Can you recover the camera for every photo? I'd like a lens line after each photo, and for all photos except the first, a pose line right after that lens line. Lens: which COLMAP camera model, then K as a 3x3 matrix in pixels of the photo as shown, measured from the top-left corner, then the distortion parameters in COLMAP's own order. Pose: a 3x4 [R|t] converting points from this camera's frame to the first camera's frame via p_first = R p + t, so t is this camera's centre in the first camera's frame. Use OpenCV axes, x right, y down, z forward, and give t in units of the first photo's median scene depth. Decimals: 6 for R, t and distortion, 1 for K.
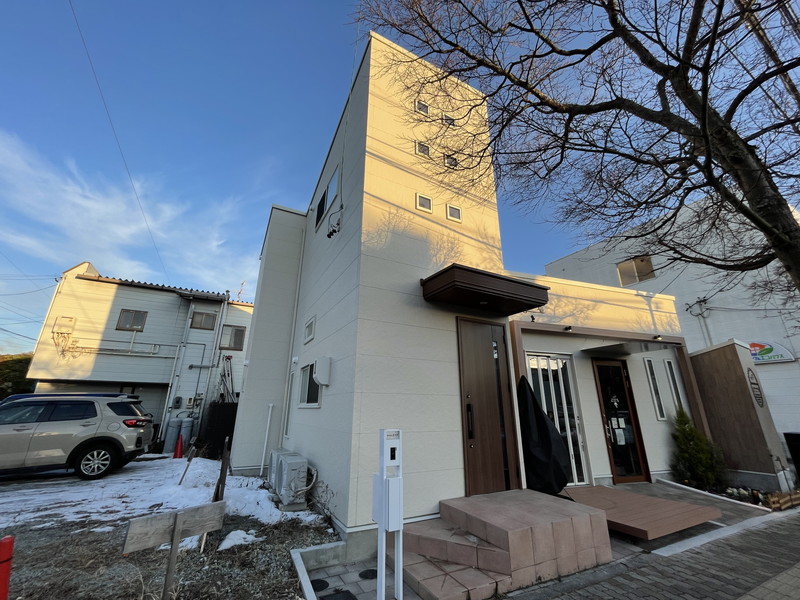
lens RADIAL K [[325.8, 0, 400.0], [0, 325.8, 300.0], [0, 0, 1]] dist [-0.001997, -0.000216]
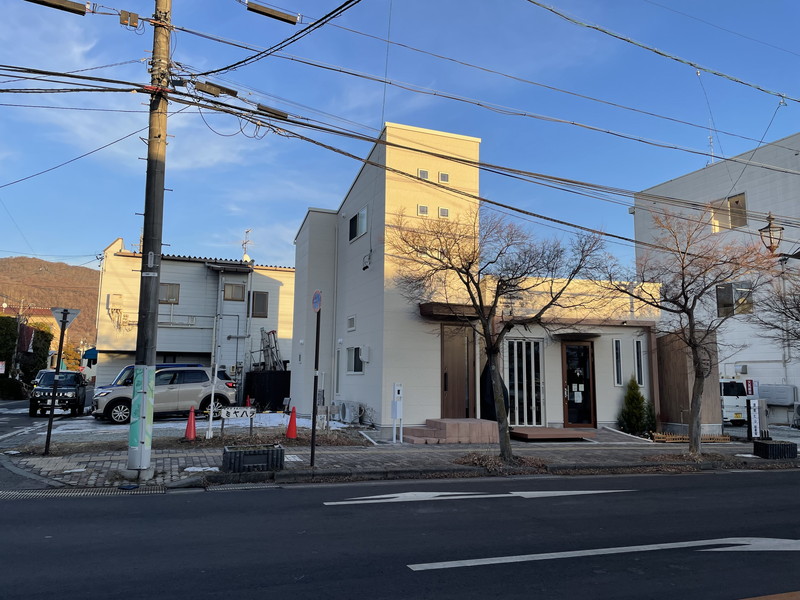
lens RADIAL K [[606.7, 0, 400.0], [0, 606.7, 300.0], [0, 0, 1]] dist [0.114158, 0.000206]
pose [[0.993244, -0.008893, -0.115702, 0.236948], [0.031042, 0.981084, 0.191075, -0.493454], [0.111814, -0.193376, 0.974732, -1.511894]]
